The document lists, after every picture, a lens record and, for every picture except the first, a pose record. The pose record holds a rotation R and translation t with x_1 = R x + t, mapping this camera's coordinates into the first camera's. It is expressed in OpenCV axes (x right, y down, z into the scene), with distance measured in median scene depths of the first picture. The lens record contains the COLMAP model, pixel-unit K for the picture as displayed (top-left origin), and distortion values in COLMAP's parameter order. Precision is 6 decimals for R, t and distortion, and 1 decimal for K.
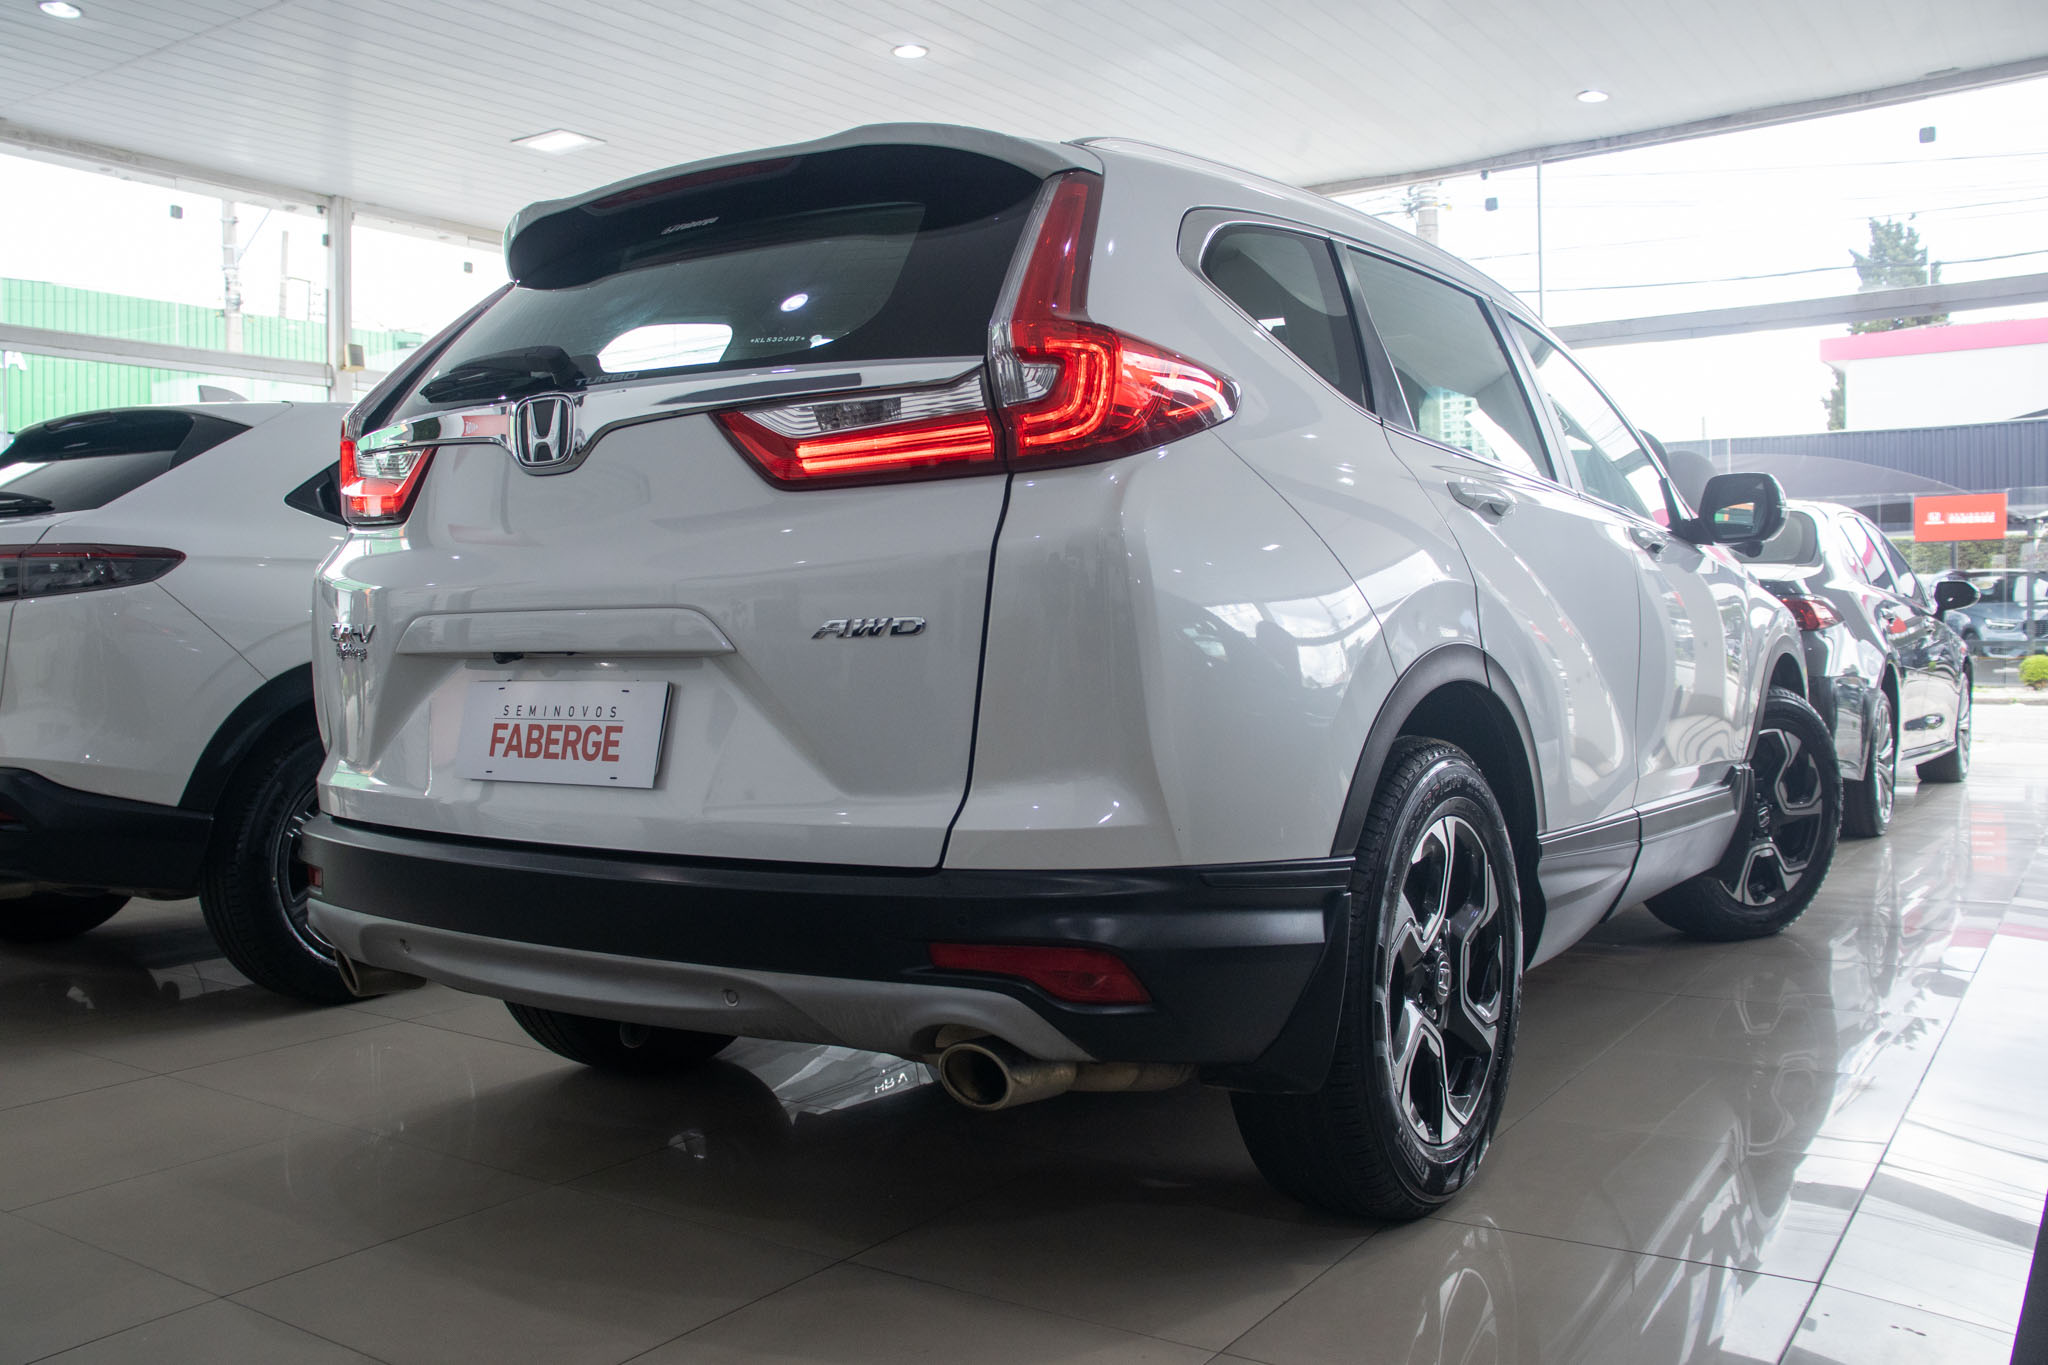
lens RADIAL K [[1747.9, 0, 990.8], [0, 1747.9, 681.8], [0, 0, 1]] dist [-0.096864, -0.000837]
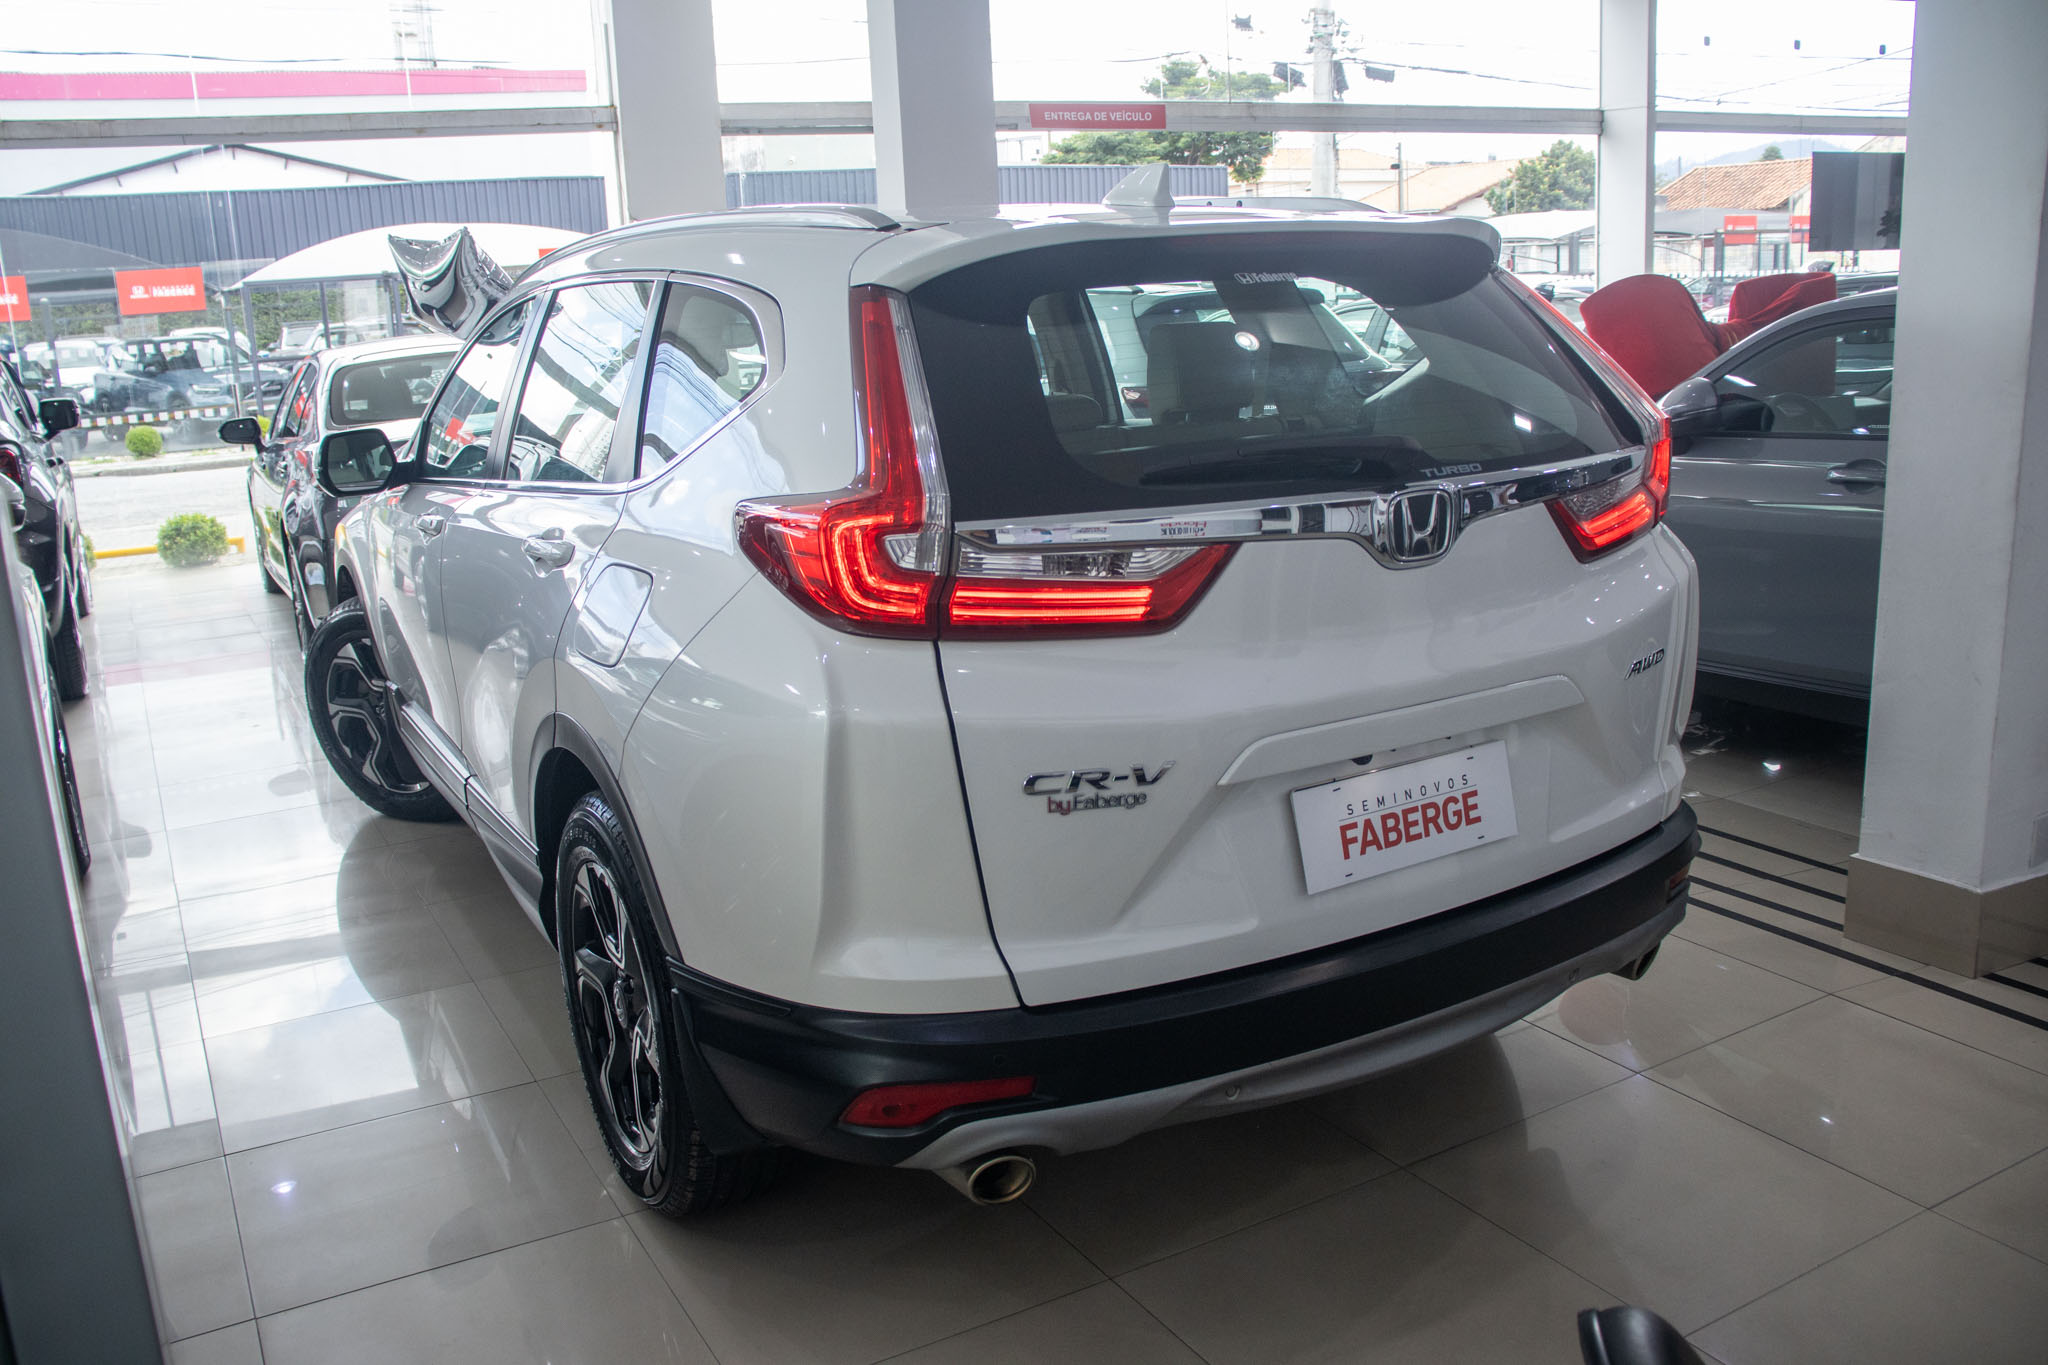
lens RADIAL K [[1702.7, 0, 1024.0], [0, 1702.7, 682.5], [0, 0, 1]] dist [-0.222971, 0.235283]
pose [[0.429576, -0.210704, 0.878105, -1.213350], [0.066460, 0.977137, 0.201954, -0.264966], [-0.900582, -0.028396, 0.433758, 0.782548]]
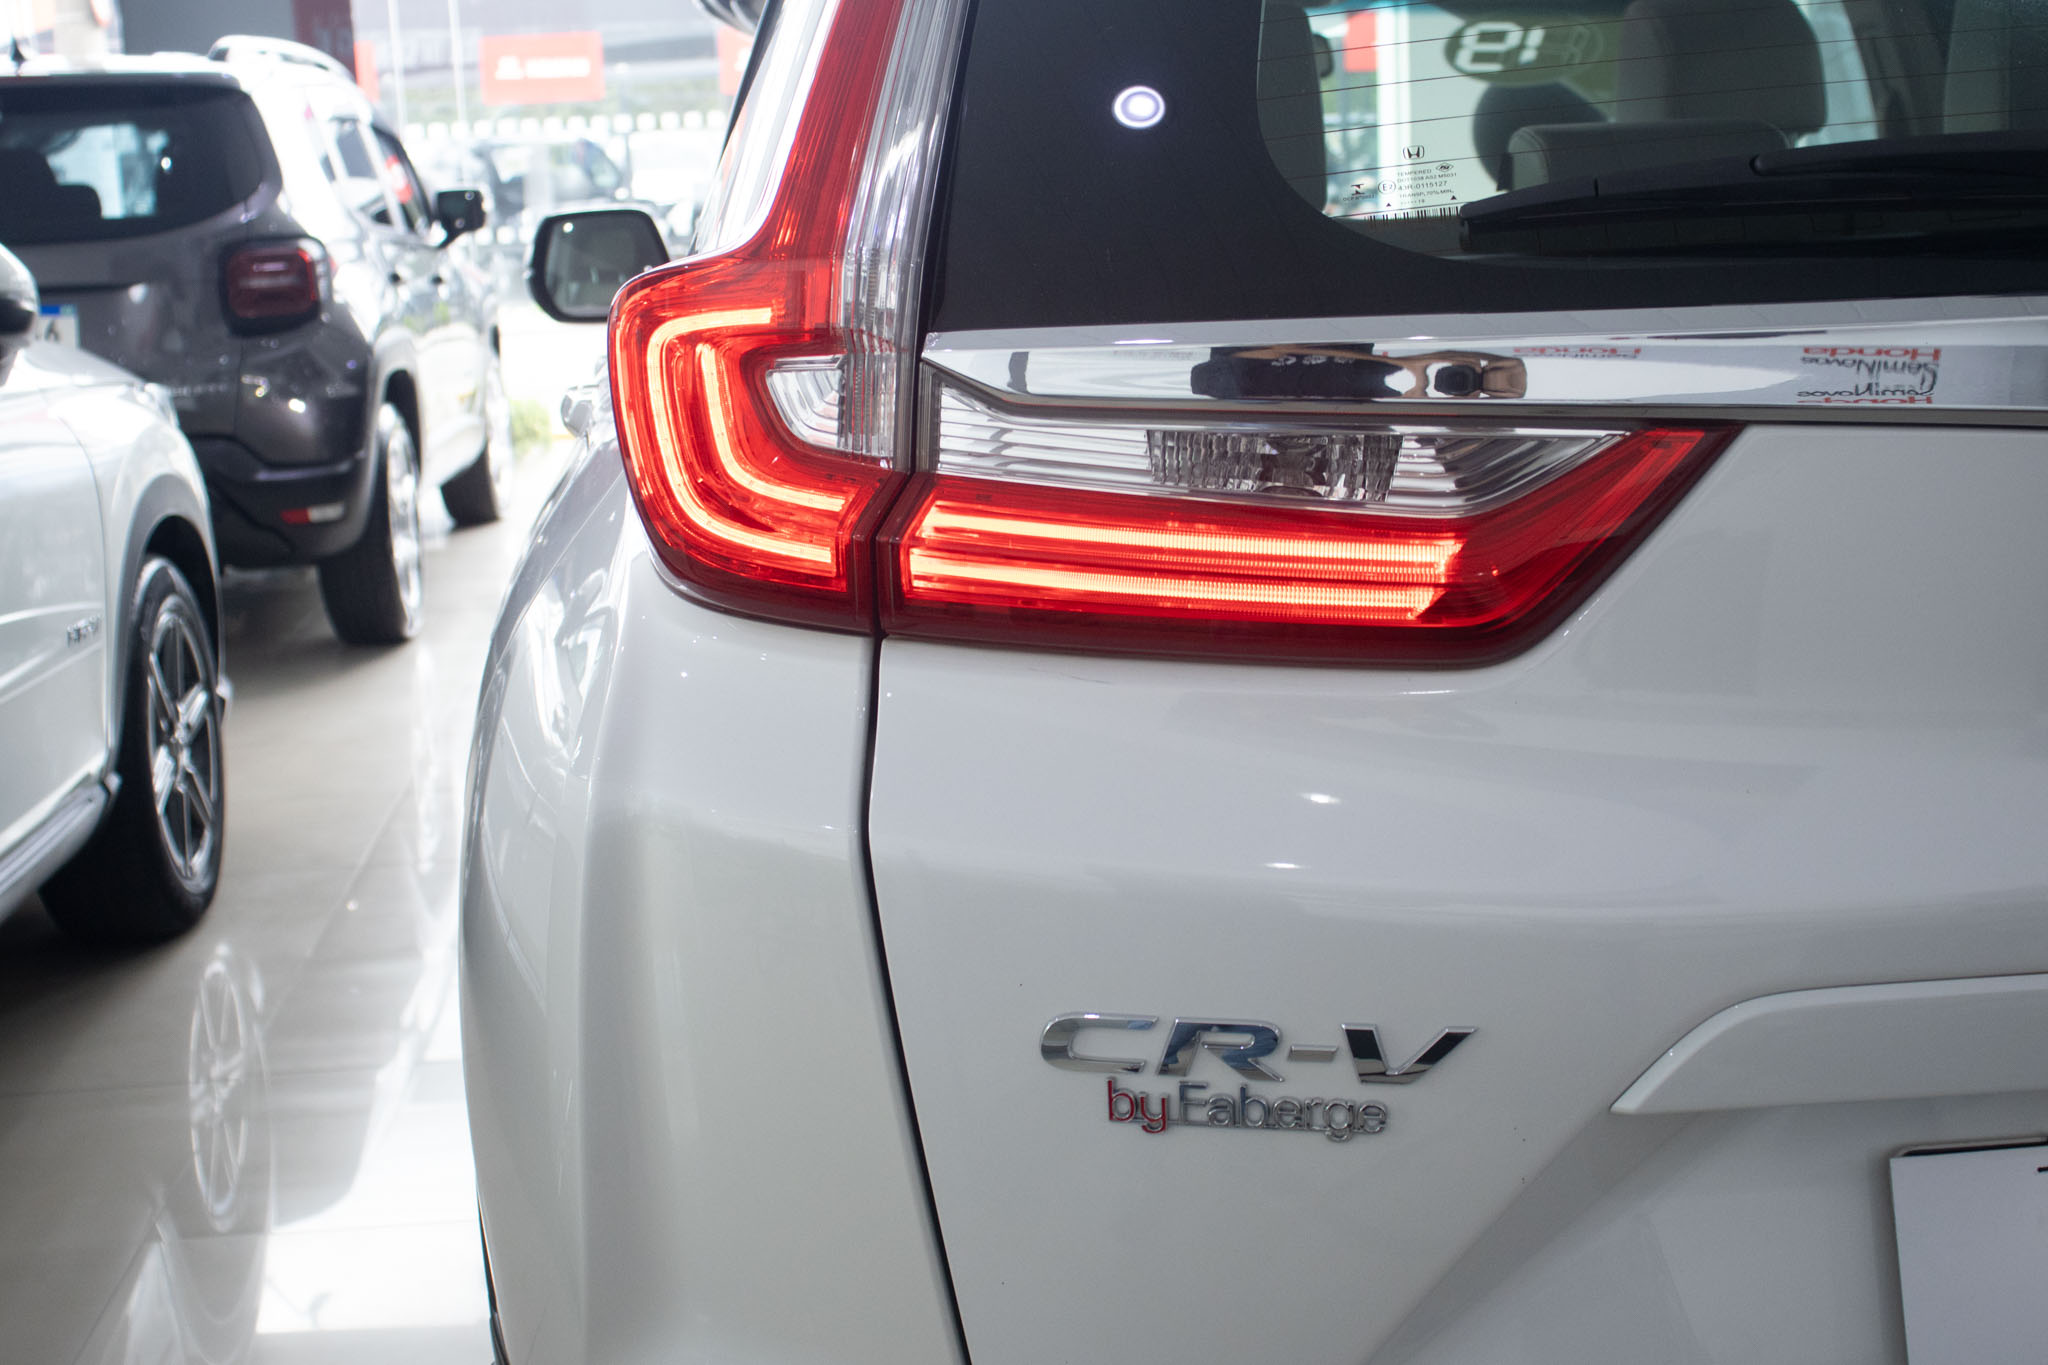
lens RADIAL K [[2625.6, 0, 1024.0], [0, 2625.6, 682.5], [0, 0, 1]] dist [0.025458, 0.051482]
pose [[0.766835, -0.148489, 0.624432, -0.759825], [0.054831, 0.984470, 0.166769, -0.188086], [-0.639498, -0.093646, 0.763068, 0.782615]]
